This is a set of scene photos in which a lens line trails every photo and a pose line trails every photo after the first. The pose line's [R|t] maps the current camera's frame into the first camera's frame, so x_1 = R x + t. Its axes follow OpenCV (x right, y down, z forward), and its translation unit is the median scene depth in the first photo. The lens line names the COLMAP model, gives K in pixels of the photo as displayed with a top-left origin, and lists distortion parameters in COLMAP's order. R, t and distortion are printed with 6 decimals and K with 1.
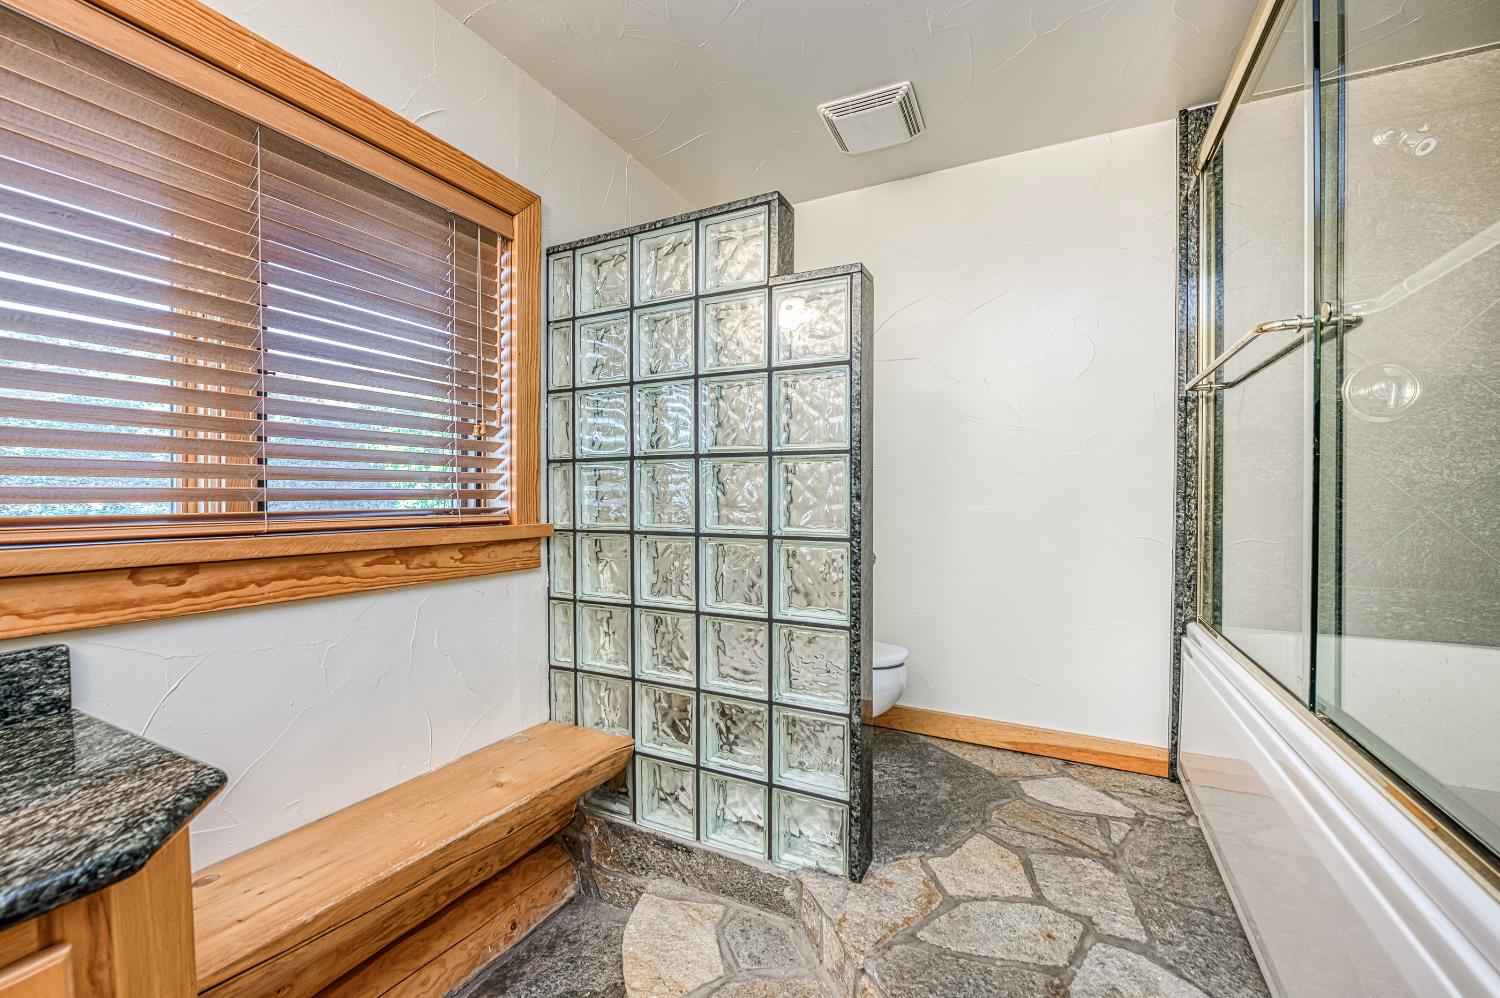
lens RADIAL K [[597.6, 0, 753.6], [0, 597.6, 502.7], [0, 0, 1]] dist [-0.013390, -0.000241]
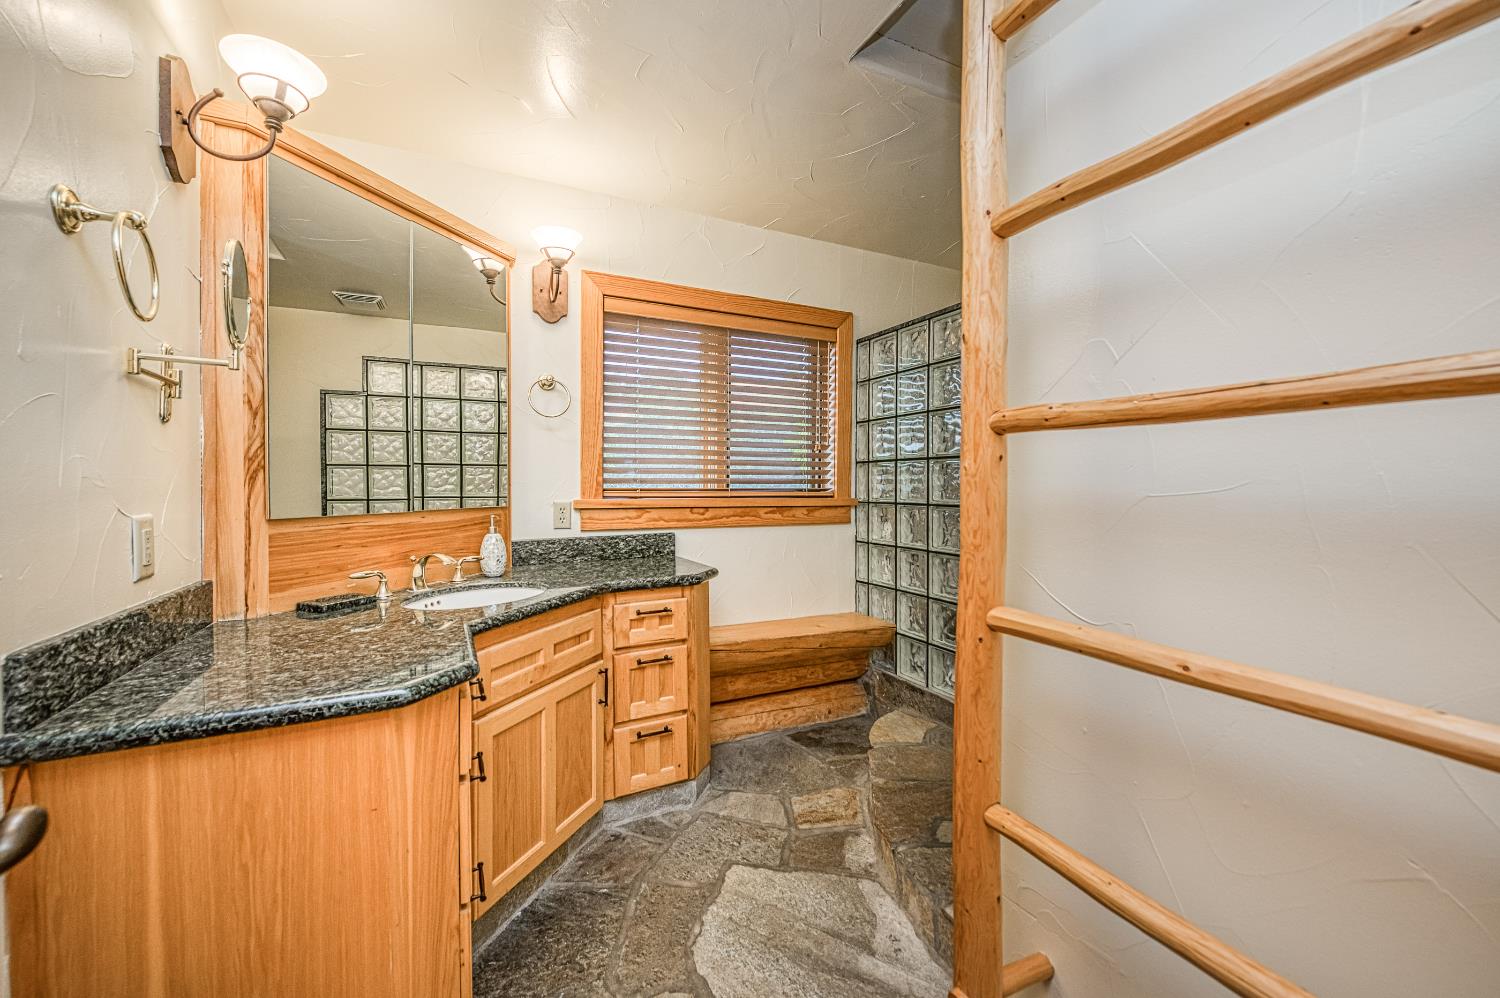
lens RADIAL K [[597.6, 0, 751.1], [0, 597.6, 493.8], [0, 0, 1]] dist [-0.013390, -0.000241]
pose [[0.796218, 0.011446, -0.604901, 0.495336], [-0.010882, 0.999930, 0.004596, 0.018815], [0.604912, 0.002923, 0.796287, -0.609435]]
